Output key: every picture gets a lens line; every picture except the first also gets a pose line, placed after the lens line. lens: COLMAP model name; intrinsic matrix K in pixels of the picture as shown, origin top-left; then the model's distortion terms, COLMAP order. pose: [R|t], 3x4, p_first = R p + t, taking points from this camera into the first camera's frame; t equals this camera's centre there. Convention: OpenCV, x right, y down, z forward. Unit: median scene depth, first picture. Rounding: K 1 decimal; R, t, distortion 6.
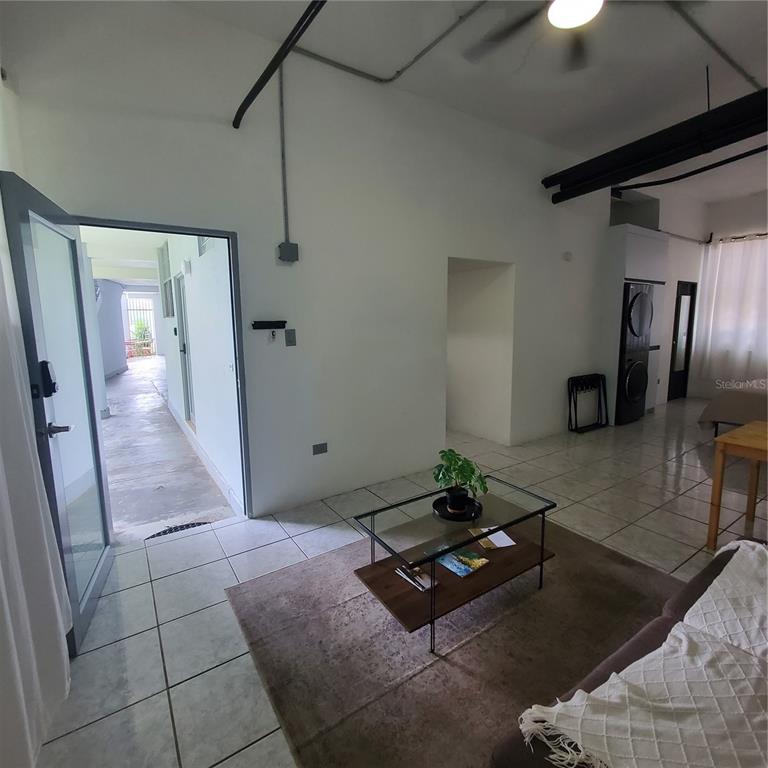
lens RADIAL K [[405.7, 0, 388.0], [0, 405.7, 382.2], [0, 0, 1]] dist [-0.001029, 0.001563]
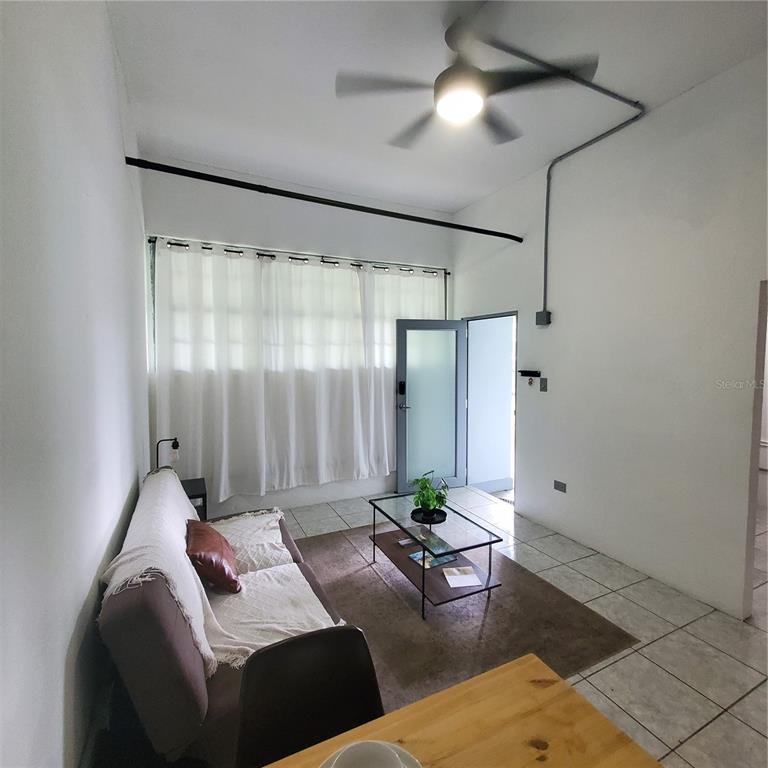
lens RADIAL K [[405.7, 0, 388.6], [0, 405.7, 383.1], [0, 0, 1]] dist [-0.001029, 0.001563]
pose [[-0.148842, 0.065634, -0.986680, 1.075928], [-0.151637, 0.984479, 0.088362, -0.154573], [0.977165, 0.162769, -0.136579, 0.714339]]
